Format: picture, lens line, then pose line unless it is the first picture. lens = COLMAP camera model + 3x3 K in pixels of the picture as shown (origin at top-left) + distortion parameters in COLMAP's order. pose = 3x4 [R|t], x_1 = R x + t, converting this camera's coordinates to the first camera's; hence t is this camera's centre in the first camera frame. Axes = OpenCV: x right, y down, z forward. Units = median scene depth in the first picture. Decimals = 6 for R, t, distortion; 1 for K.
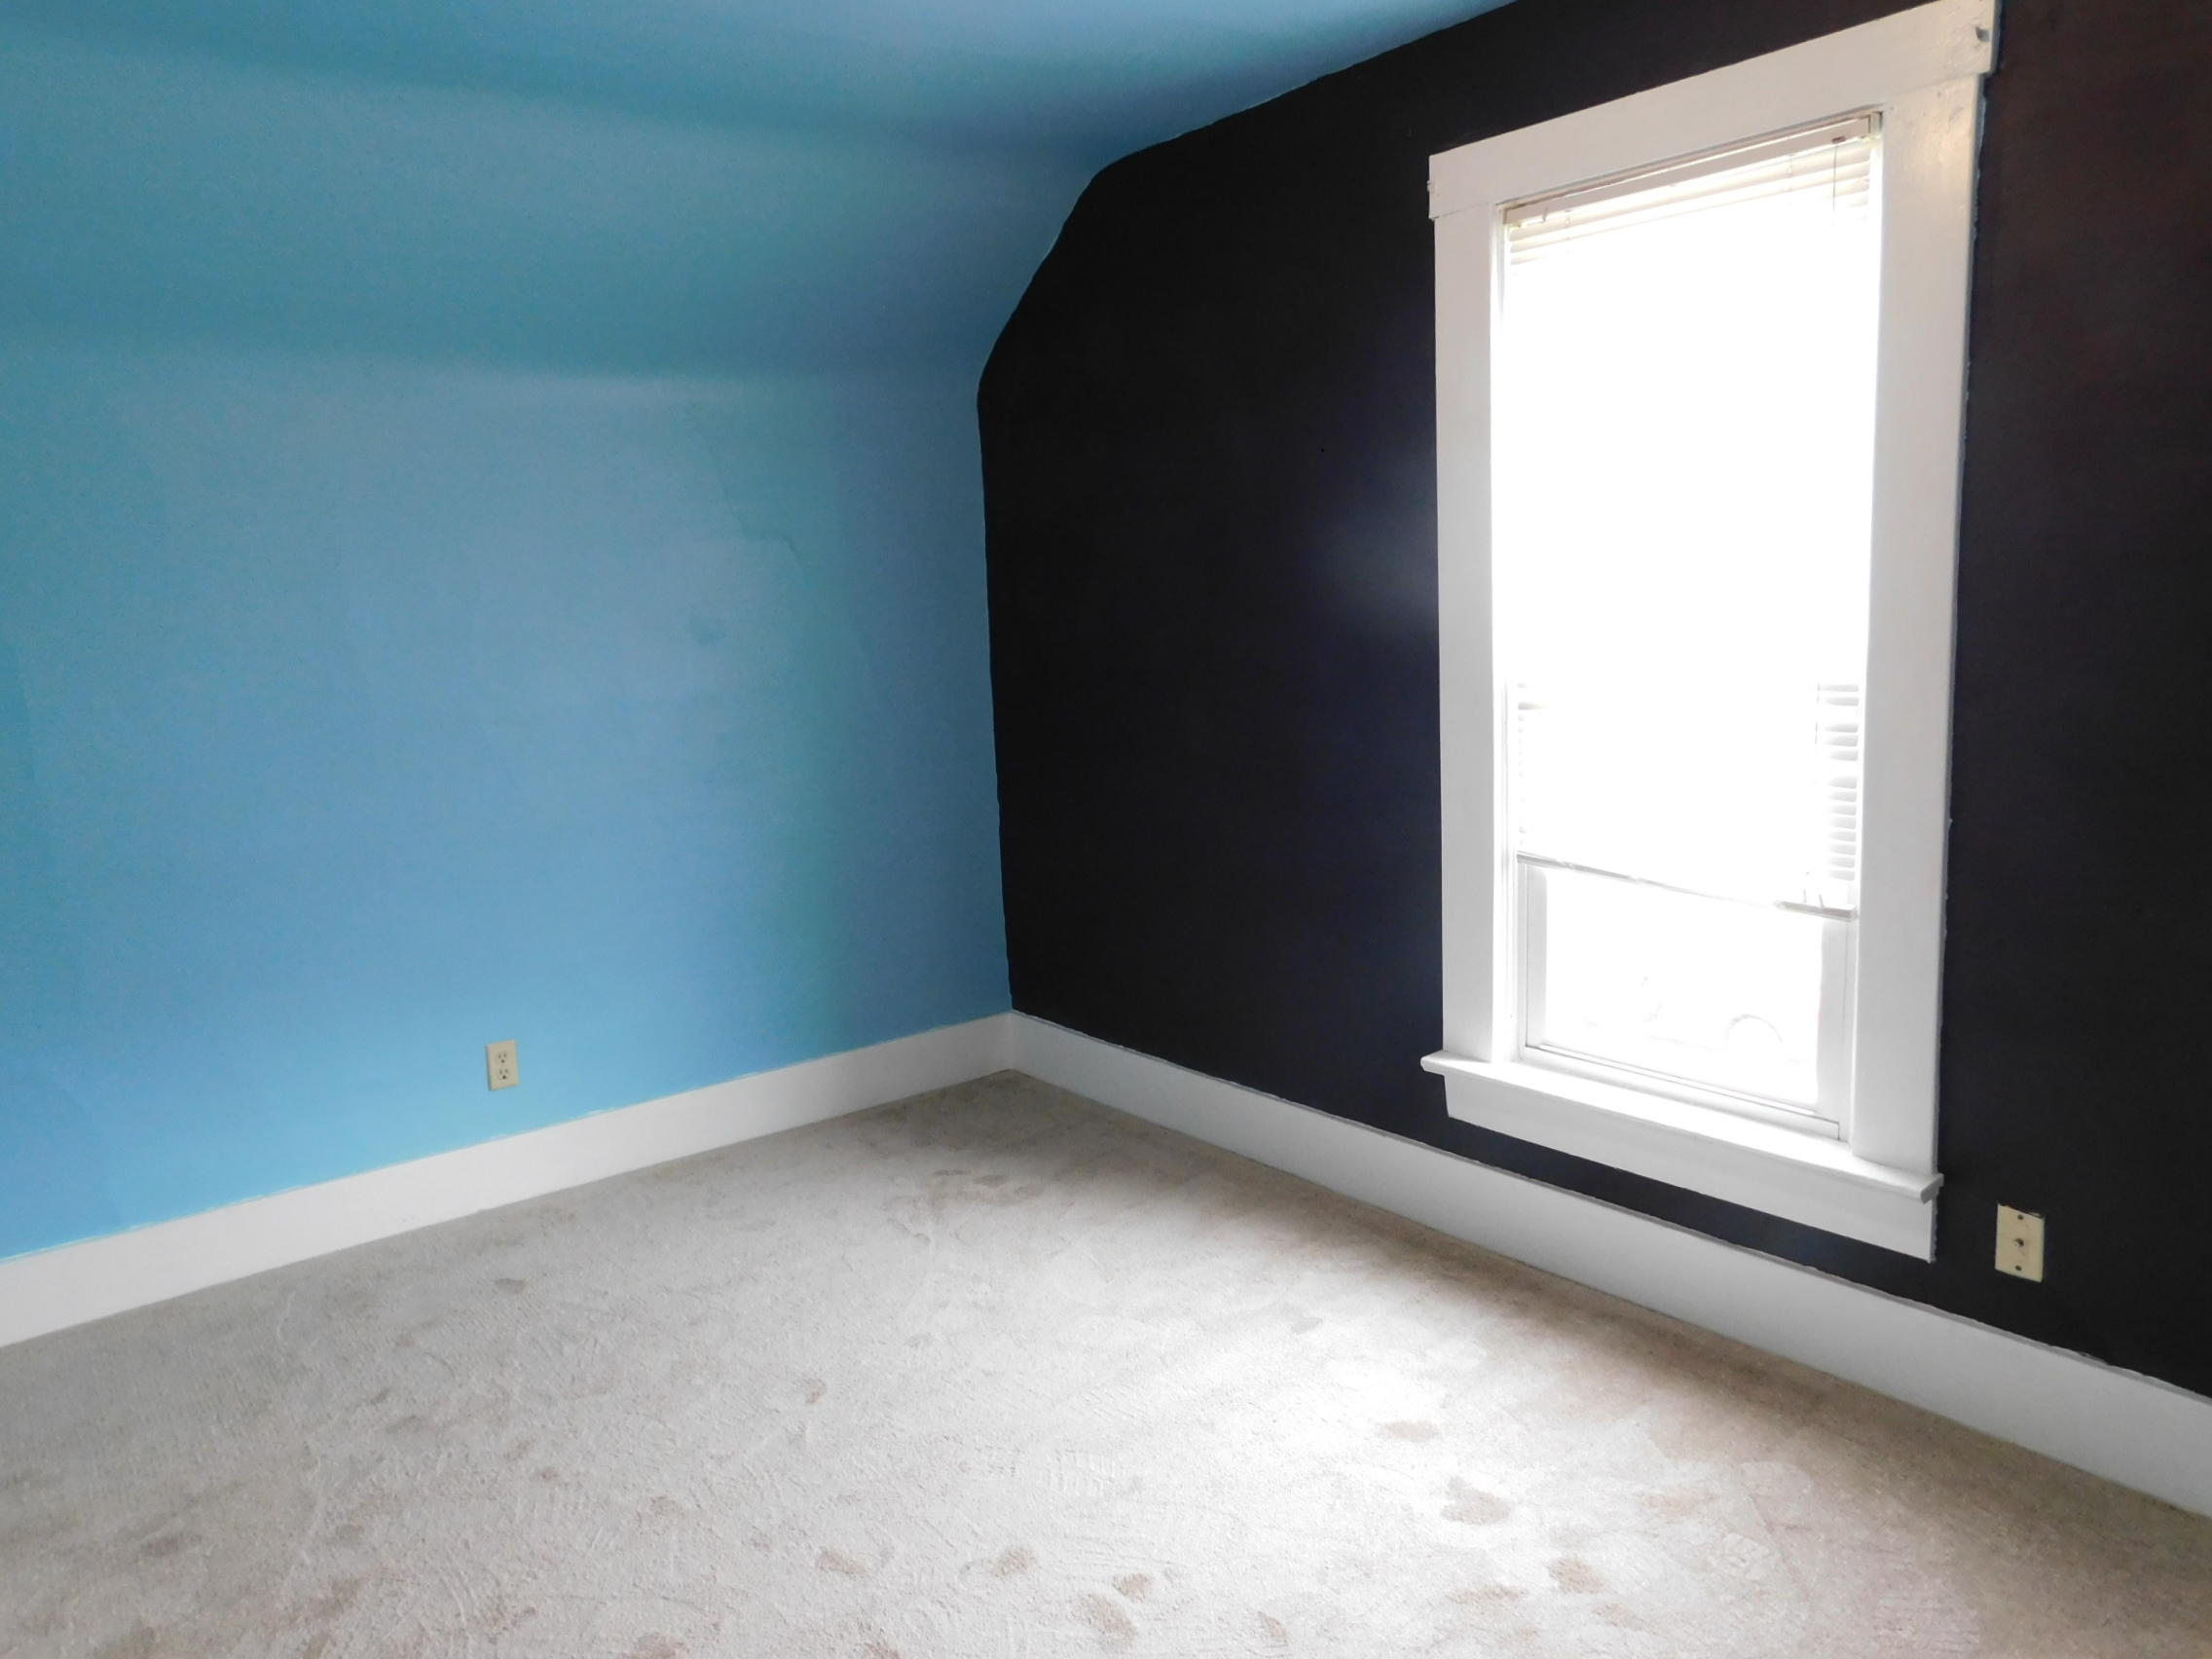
lens RADIAL K [[1552.7, 0, 1106.0], [0, 1552.7, 829.5], [0, 0, 1]] dist [-0.060146, 0.062073]
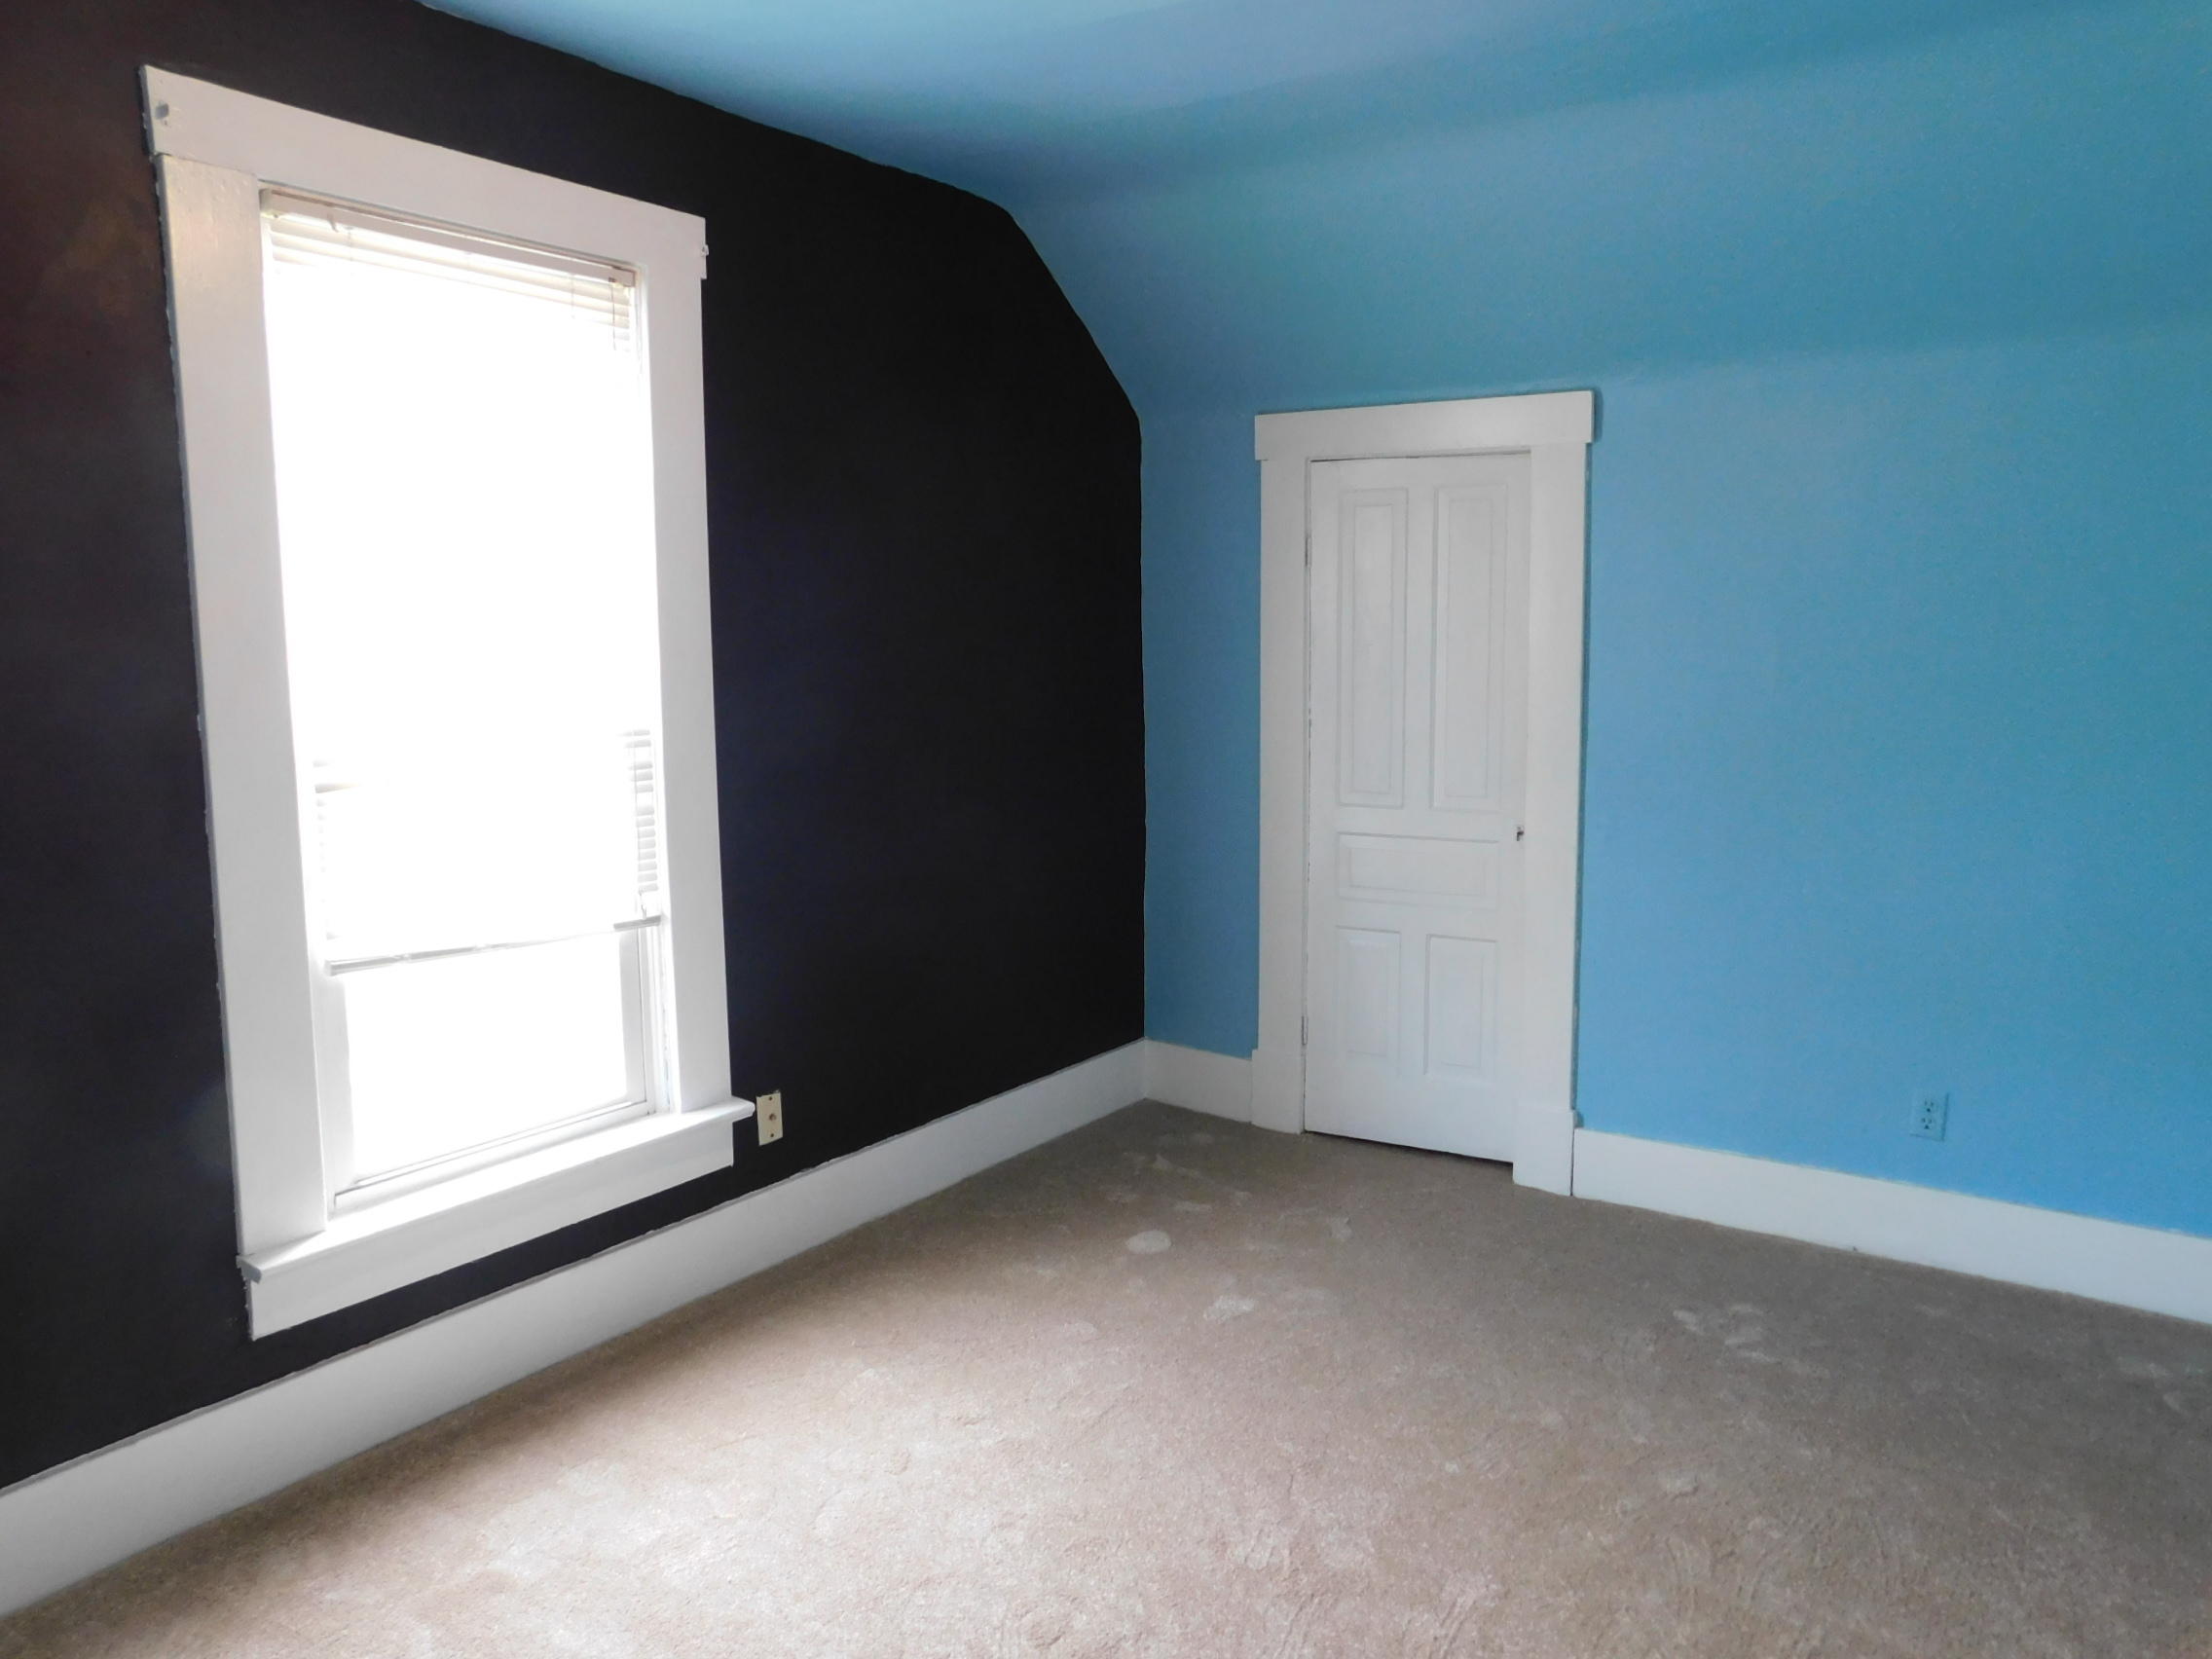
lens RADIAL K [[1552.7, 0, 1106.0], [0, 1552.7, 829.5], [0, 0, 1]] dist [-0.060146, 0.062073]
pose [[-0.285761, -0.078362, 0.955092, -0.698434], [0.168679, 0.976977, 0.130627, -0.102087], [-0.943339, 0.198432, -0.265964, 0.883949]]
